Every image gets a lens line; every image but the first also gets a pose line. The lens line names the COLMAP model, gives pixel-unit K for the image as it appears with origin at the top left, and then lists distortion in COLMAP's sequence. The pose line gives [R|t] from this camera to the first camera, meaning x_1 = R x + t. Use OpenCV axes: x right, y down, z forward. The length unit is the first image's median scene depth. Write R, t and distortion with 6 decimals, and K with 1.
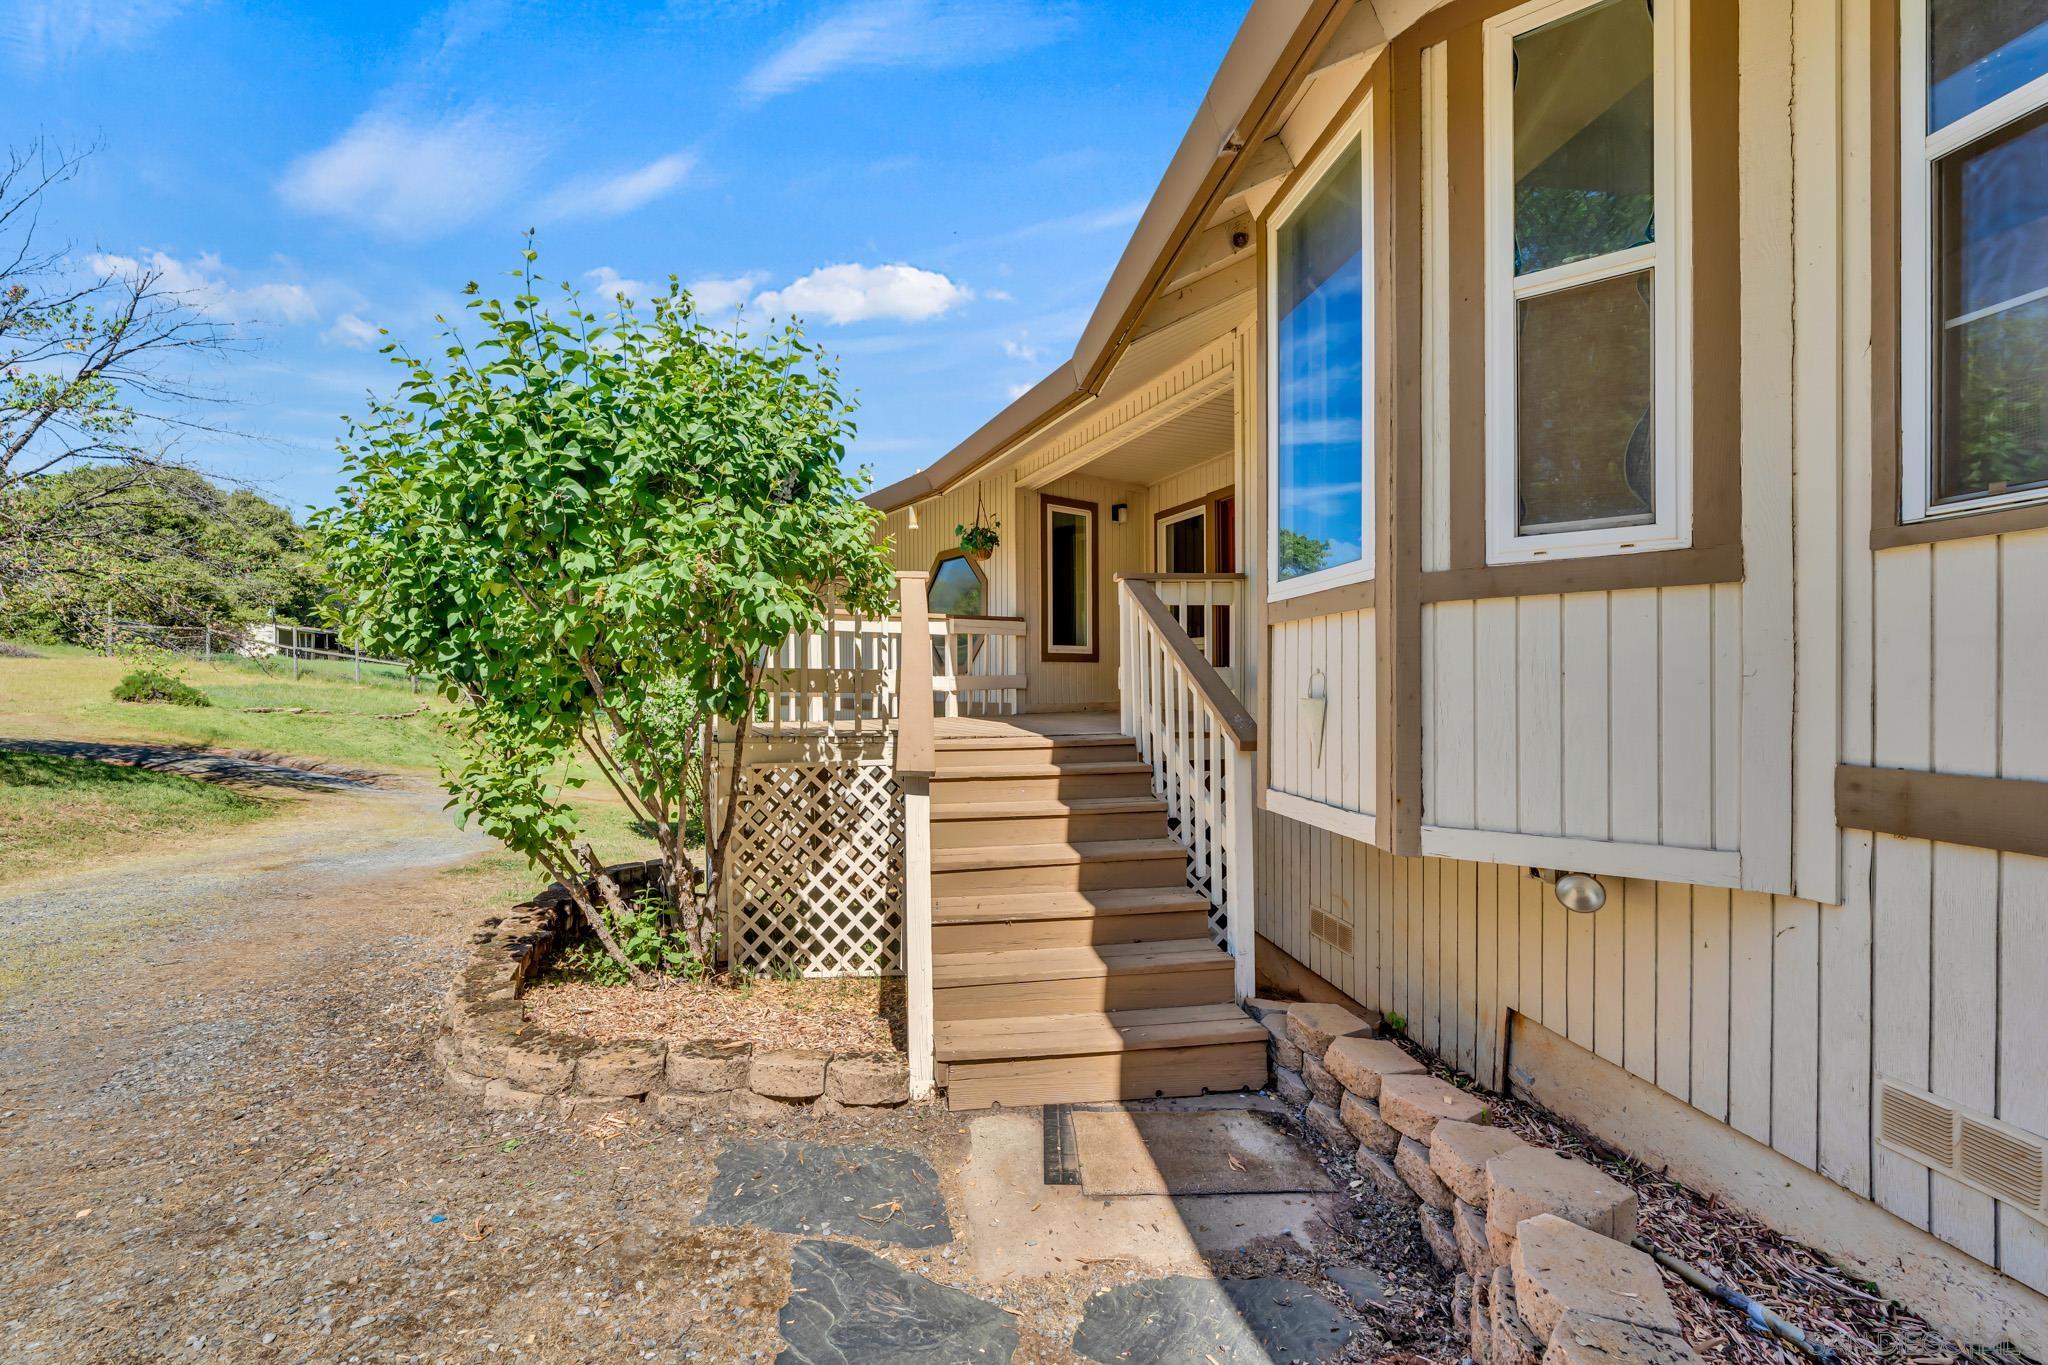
lens RADIAL K [[816.1, 0, 1019.3], [0, 816.1, 685.9], [0, 0, 1]] dist [-0.003778, 0.000993]
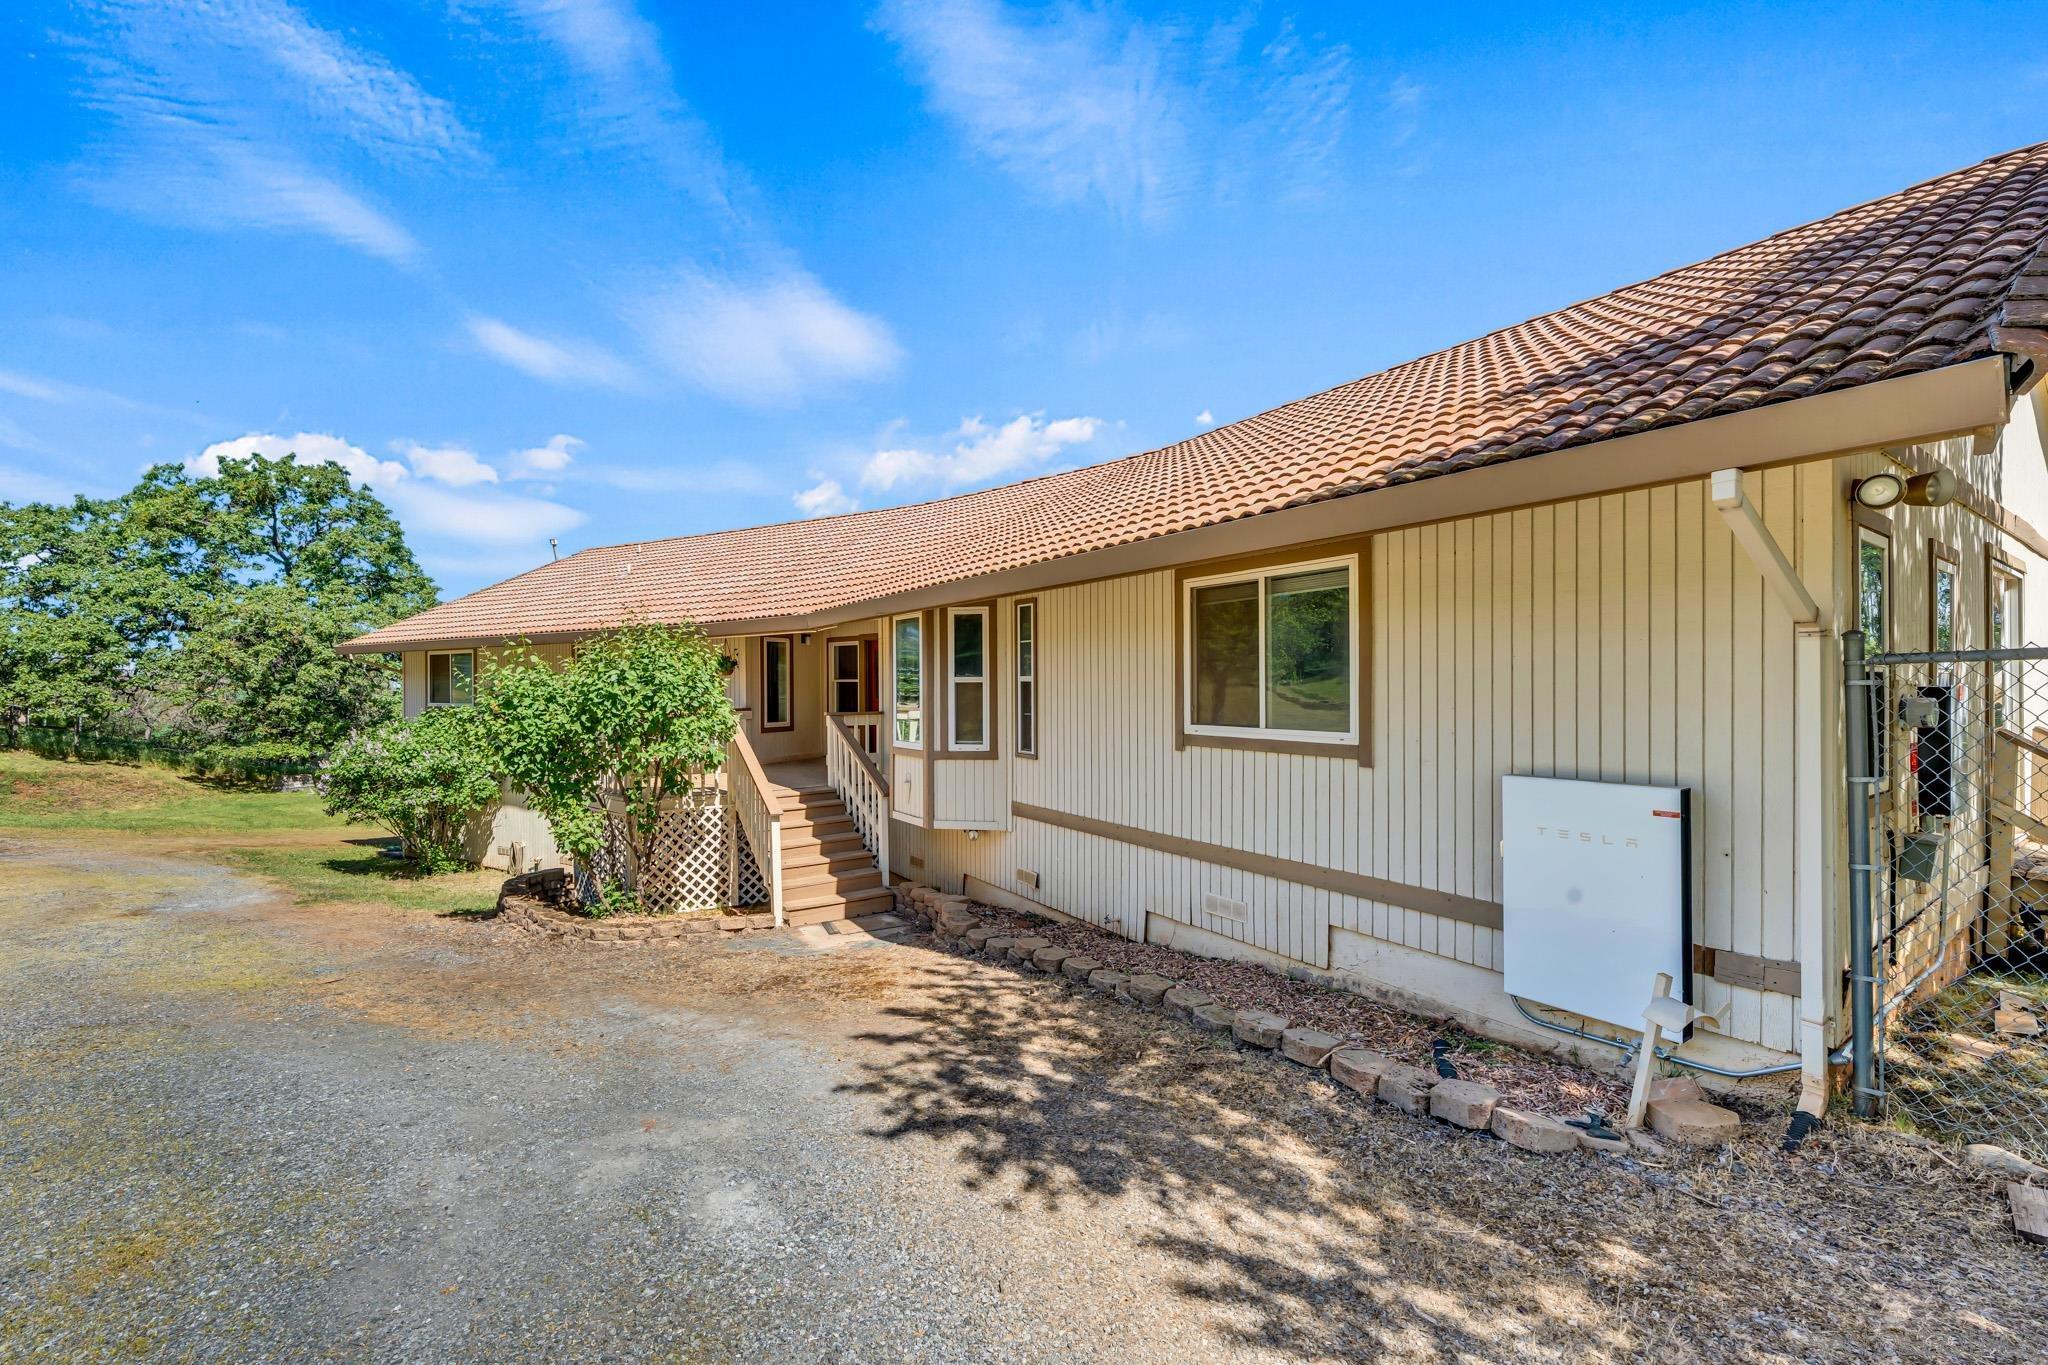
lens RADIAL K [[816.1, 0, 1013.8], [0, 816.1, 683.5], [0, 0, 1]] dist [-0.003778, 0.000993]
pose [[0.904664, -0.000669, 0.426126, -0.372912], [0.002833, 0.999986, -0.004444, -0.214932], [-0.426117, 0.005228, 0.904653, -1.243738]]
